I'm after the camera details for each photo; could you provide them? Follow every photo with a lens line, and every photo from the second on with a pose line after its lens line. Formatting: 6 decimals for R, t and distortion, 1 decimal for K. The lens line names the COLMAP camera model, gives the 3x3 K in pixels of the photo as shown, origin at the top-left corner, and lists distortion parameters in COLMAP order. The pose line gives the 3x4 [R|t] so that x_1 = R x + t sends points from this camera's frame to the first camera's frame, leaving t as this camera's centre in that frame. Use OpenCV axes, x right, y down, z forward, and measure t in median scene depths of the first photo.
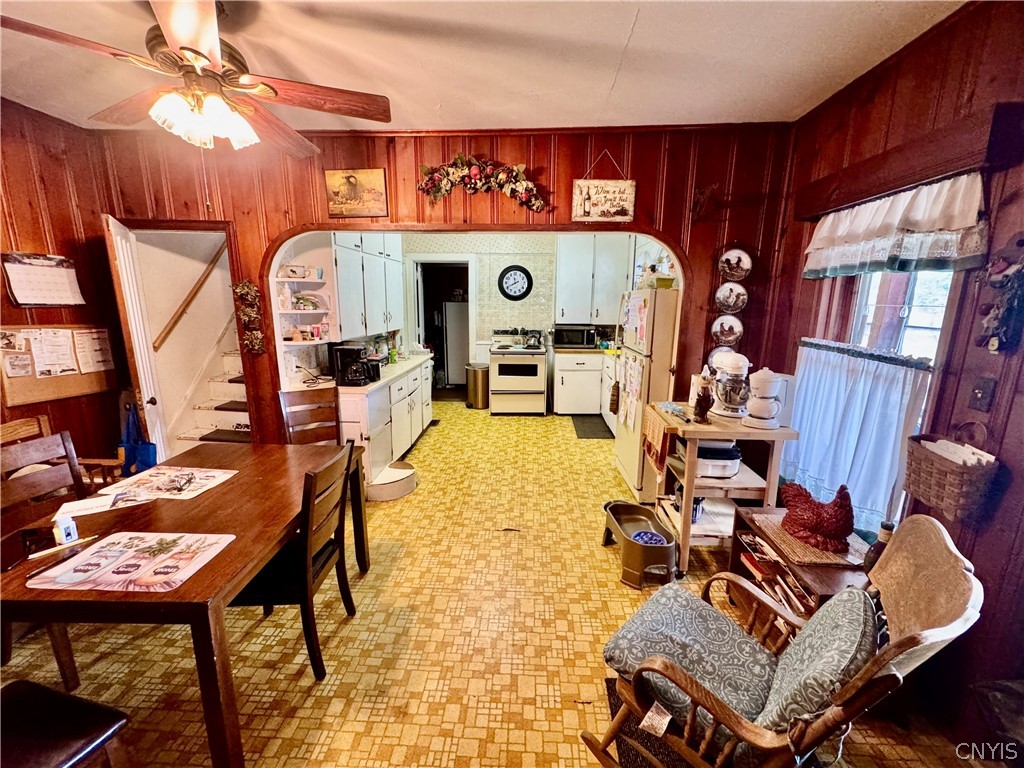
lens RADIAL K [[406.6, 0, 512.0], [0, 406.6, 384.0], [0, 0, 1]] dist [-0.002295, -0.000342]
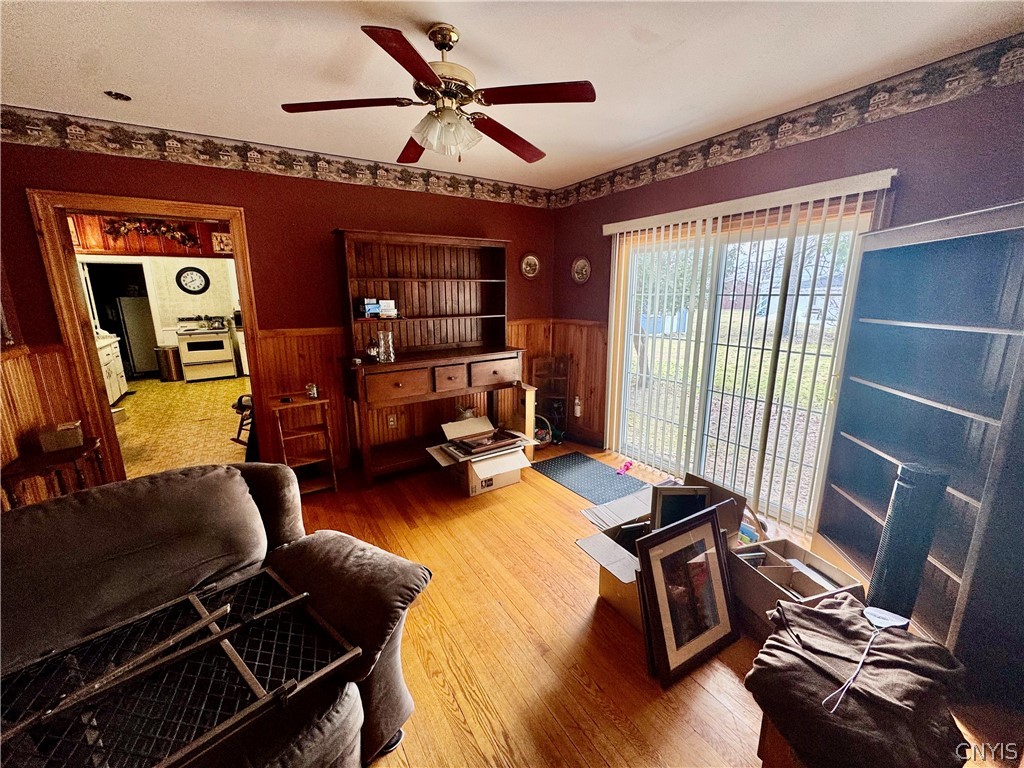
lens RADIAL K [[406.6, 0, 512.0], [0, 406.6, 384.0], [0, 0, 1]] dist [-0.002295, -0.000342]
pose [[0.810185, -0.140729, 0.569031, 0.053880], [0.129875, 0.989722, 0.059855, 0.143578], [-0.571606, 0.025410, 0.820135, -0.690882]]
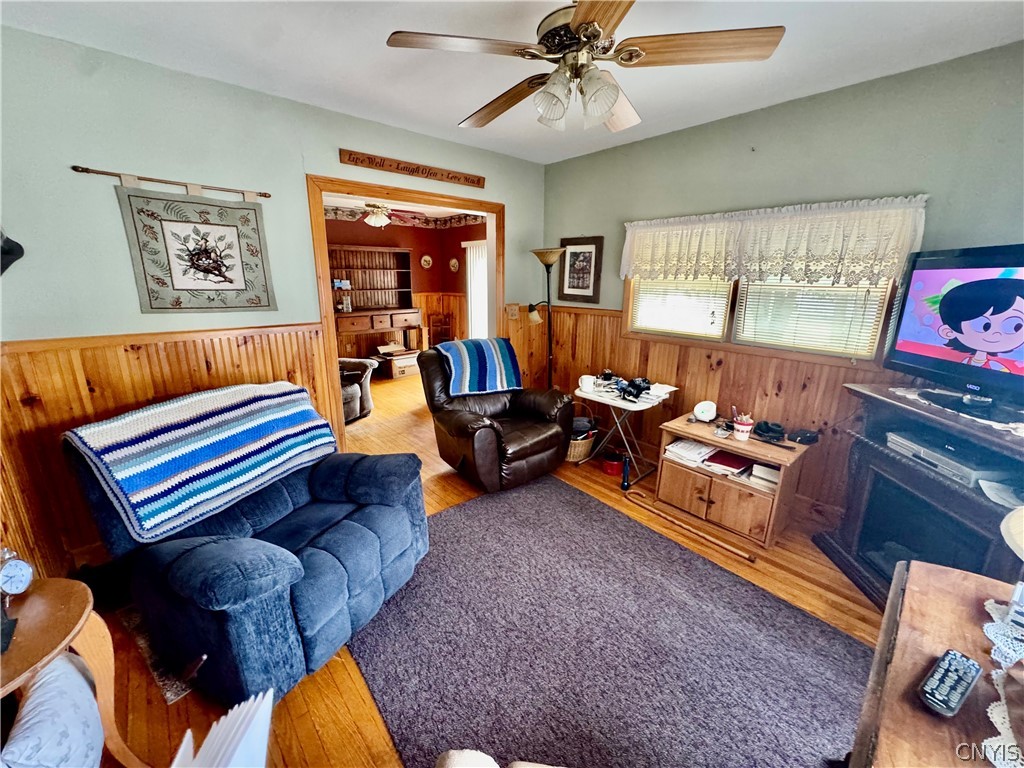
lens RADIAL K [[406.6, 0, 512.0], [0, 406.6, 384.0], [0, 0, 1]] dist [-0.002295, -0.000342]
pose [[0.706143, -0.184847, 0.683515, -0.255038], [0.141579, 0.982689, 0.119488, 0.254233], [-0.693770, 0.012396, 0.720090, -1.267815]]
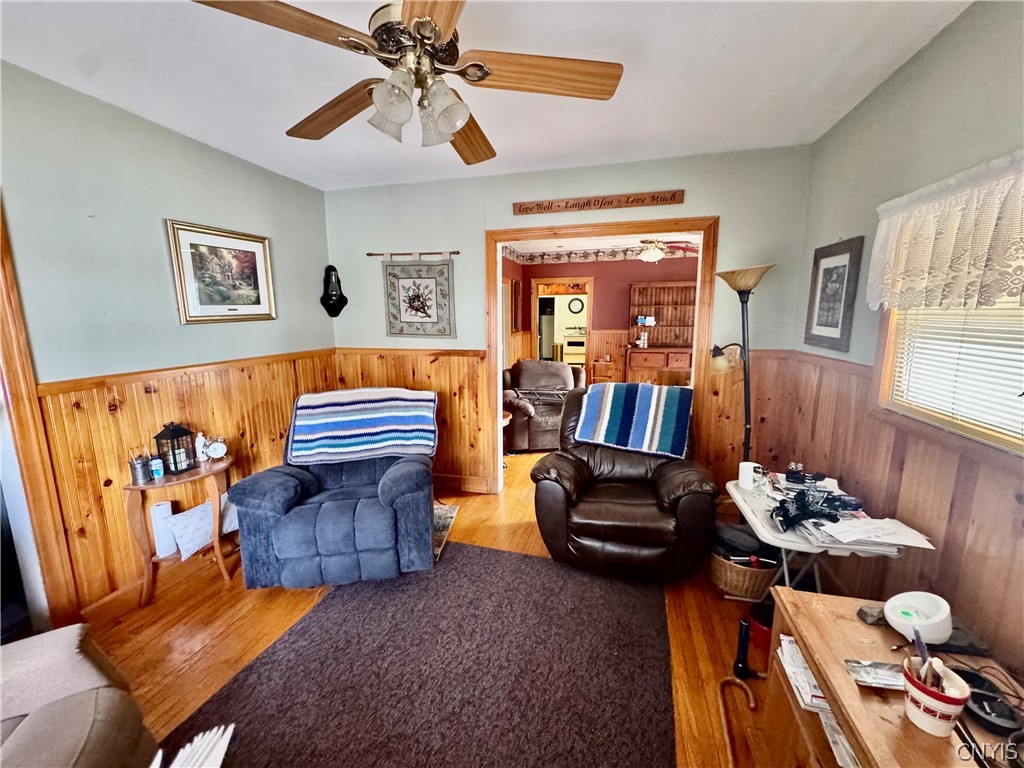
lens RADIAL K [[406.6, 0, 512.0], [0, 406.6, 384.0], [0, 0, 1]] dist [-0.002295, -0.000342]
pose [[0.981744, 0.016428, -0.189496, 0.100361], [-0.022767, 0.999250, -0.031321, 0.274014], [0.188839, 0.035063, 0.981382, -1.323032]]
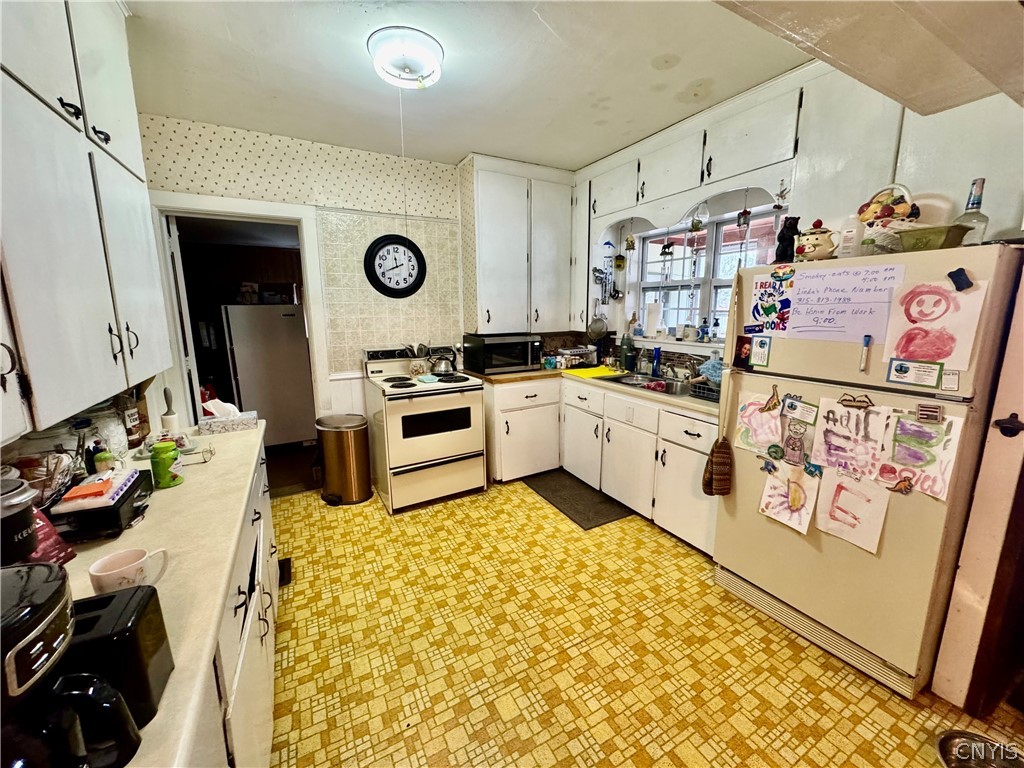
lens RADIAL K [[406.6, 0, 512.0], [0, 406.6, 384.0], [0, 0, 1]] dist [-0.002295, -0.000342]
pose [[0.856325, -0.109355, 0.504726, -0.172759], [0.117494, 0.992948, 0.015792, -0.083085], [-0.502894, 0.045779, 0.863135, 0.479029]]
